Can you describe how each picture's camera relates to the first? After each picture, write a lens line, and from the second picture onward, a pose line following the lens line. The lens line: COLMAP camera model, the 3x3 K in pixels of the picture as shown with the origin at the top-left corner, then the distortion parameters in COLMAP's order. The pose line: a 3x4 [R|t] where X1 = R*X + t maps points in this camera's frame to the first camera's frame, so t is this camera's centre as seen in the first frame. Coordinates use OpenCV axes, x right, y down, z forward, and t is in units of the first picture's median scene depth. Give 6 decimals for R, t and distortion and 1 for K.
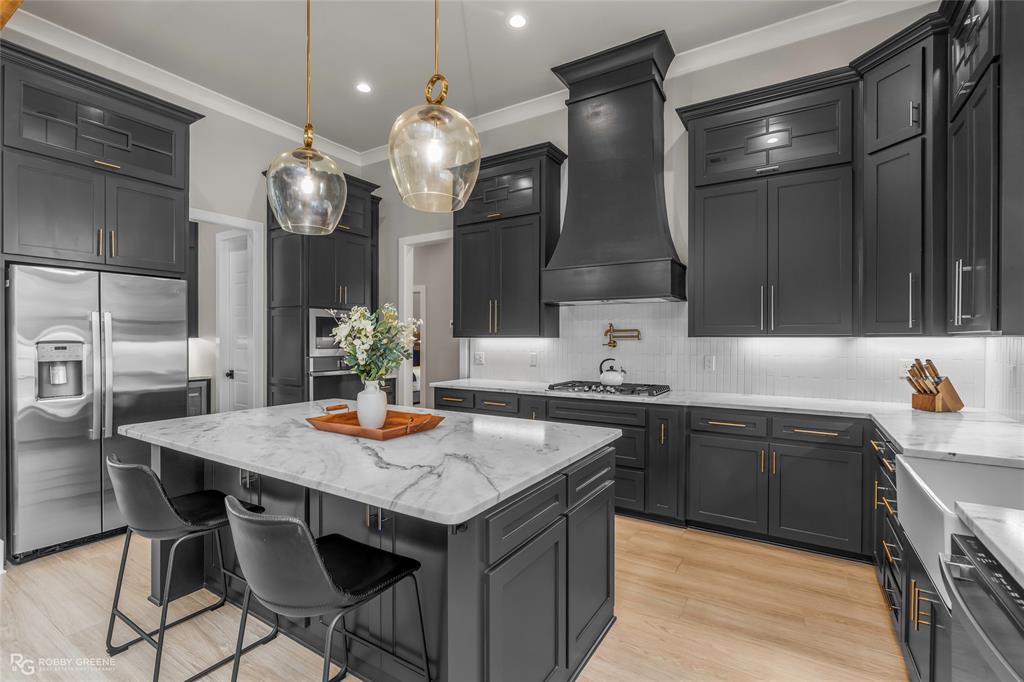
lens RADIAL K [[460.1, 0, 512.0], [0, 460.1, 341.0], [0, 0, 1]] dist [0.000182, 0.000224]
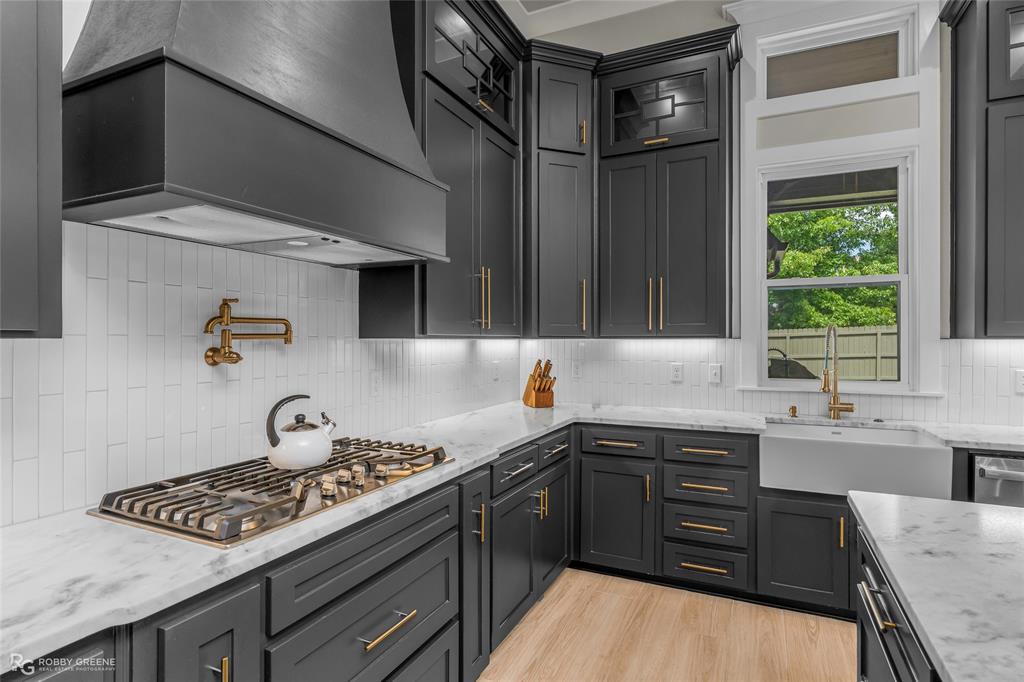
lens RADIAL K [[532.3, 0, 511.9], [0, 532.3, 338.9], [0, 0, 1]] dist [-0.004852, -0.000236]
pose [[-0.126367, 0.001252, 0.991983, -0.308278], [0.005155, 0.999987, -0.000606, -0.007754], [-0.991970, 0.005037, -0.126372, 1.164747]]
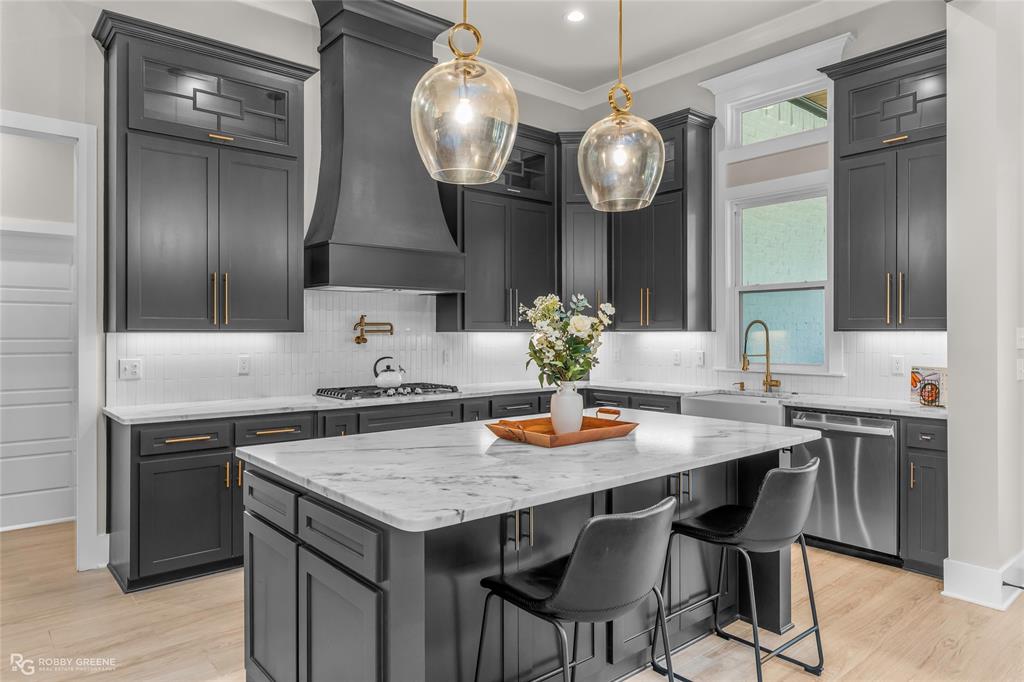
lens RADIAL K [[652.5, 0, 512.7], [0, 652.5, 333.6], [0, 0, 1]] dist [0.001330, -0.000738]
pose [[0.298639, -0.001172, 0.954365, -1.158718], [0.006431, 0.999979, -0.000784, -0.003543], [-0.954344, 0.006371, 0.298641, 0.544728]]
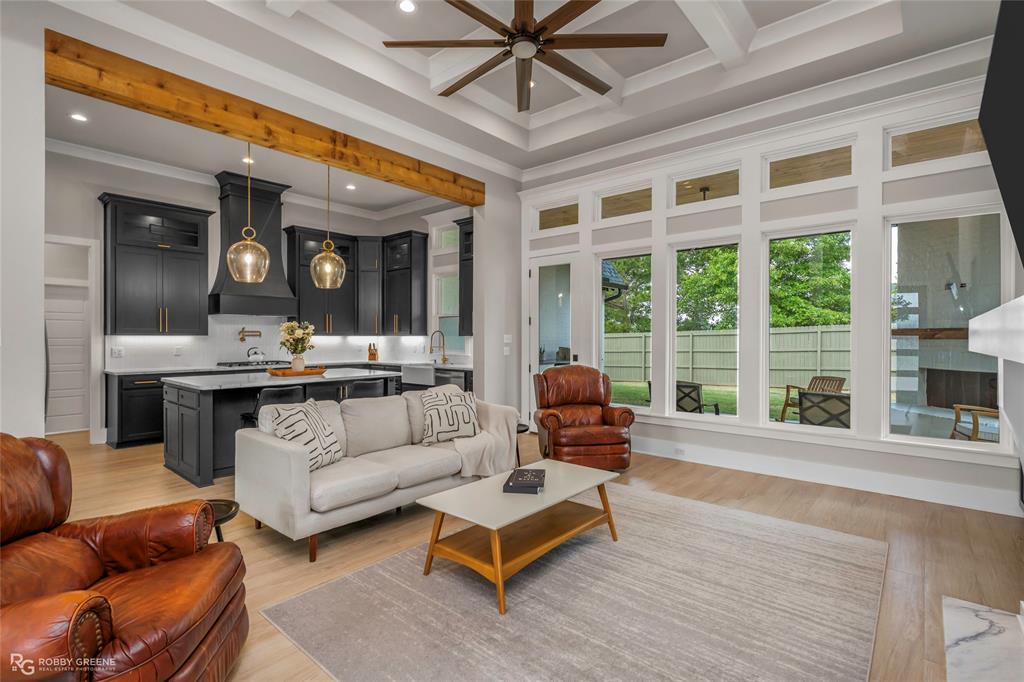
lens RADIAL K [[483.7, 0, 511.2], [0, 483.7, 339.5], [0, 0, 1]] dist [-0.003513, 0.000281]
pose [[0.151318, -0.005169, 0.988472, -1.961205], [0.003876, 0.999982, 0.004636, 0.003077], [-0.988478, 0.003130, 0.151335, -0.350584]]
